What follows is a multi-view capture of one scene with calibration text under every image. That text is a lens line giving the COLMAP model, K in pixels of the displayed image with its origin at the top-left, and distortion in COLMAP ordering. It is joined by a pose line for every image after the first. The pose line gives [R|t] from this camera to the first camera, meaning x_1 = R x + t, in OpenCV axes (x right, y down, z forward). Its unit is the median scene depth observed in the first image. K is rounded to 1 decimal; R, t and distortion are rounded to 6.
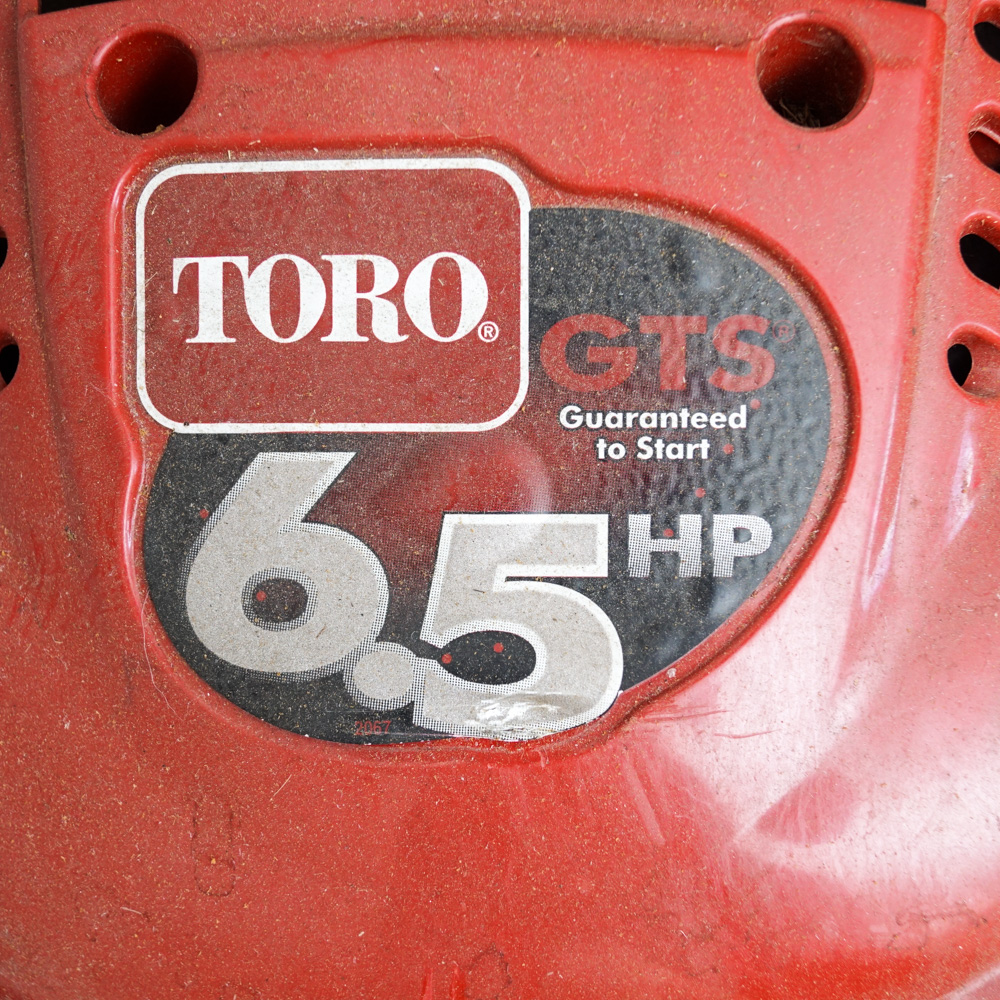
lens RADIAL K [[1684.2, 0, 490.1], [0, 1684.2, 505.1], [0, 0, 1]] dist [-0.067021, 0.000000]
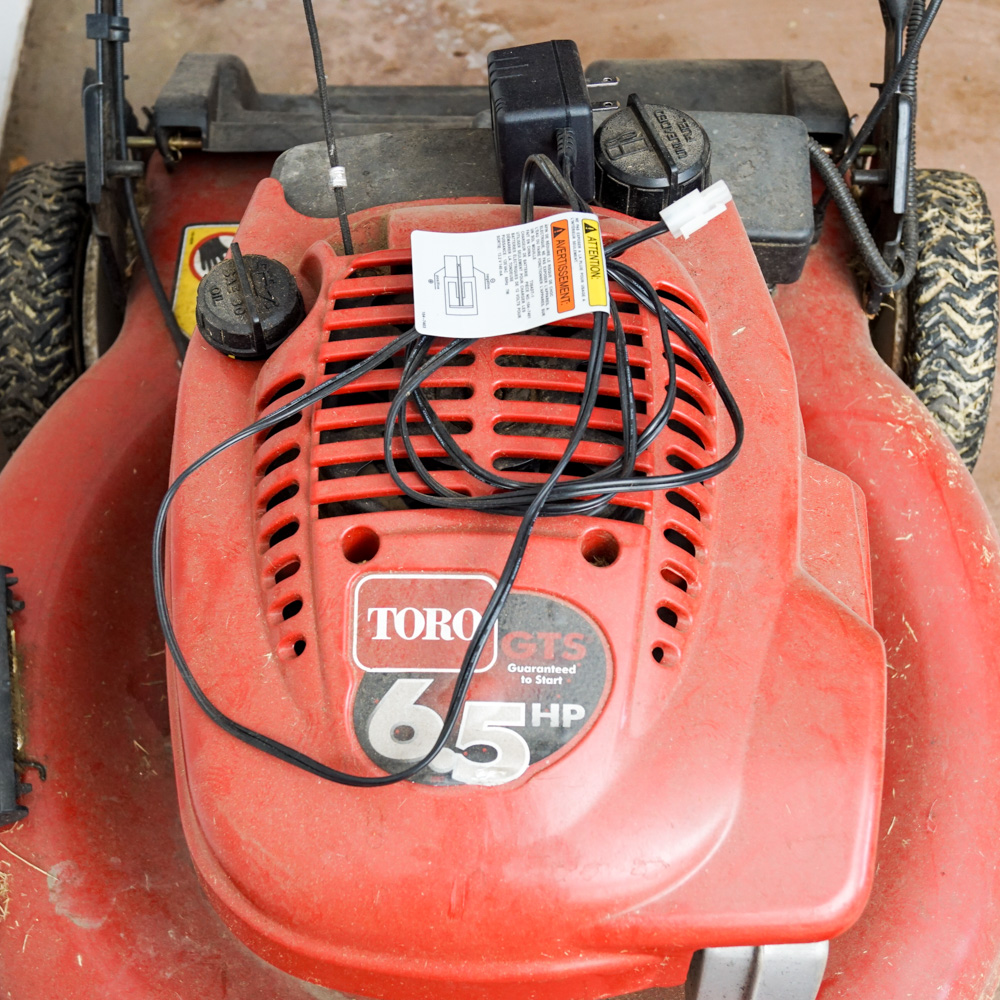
lens RADIAL K [[1770.9, 0, 499.9], [0, 1770.9, 500.4], [0, 0, 1]] dist [-0.100714, 0.000000]
pose [[0.999491, 0.023955, 0.021072, -0.039762], [-0.018044, 0.969140, -0.245850, 0.393839], [-0.026311, 0.245345, 0.969079, -1.875333]]
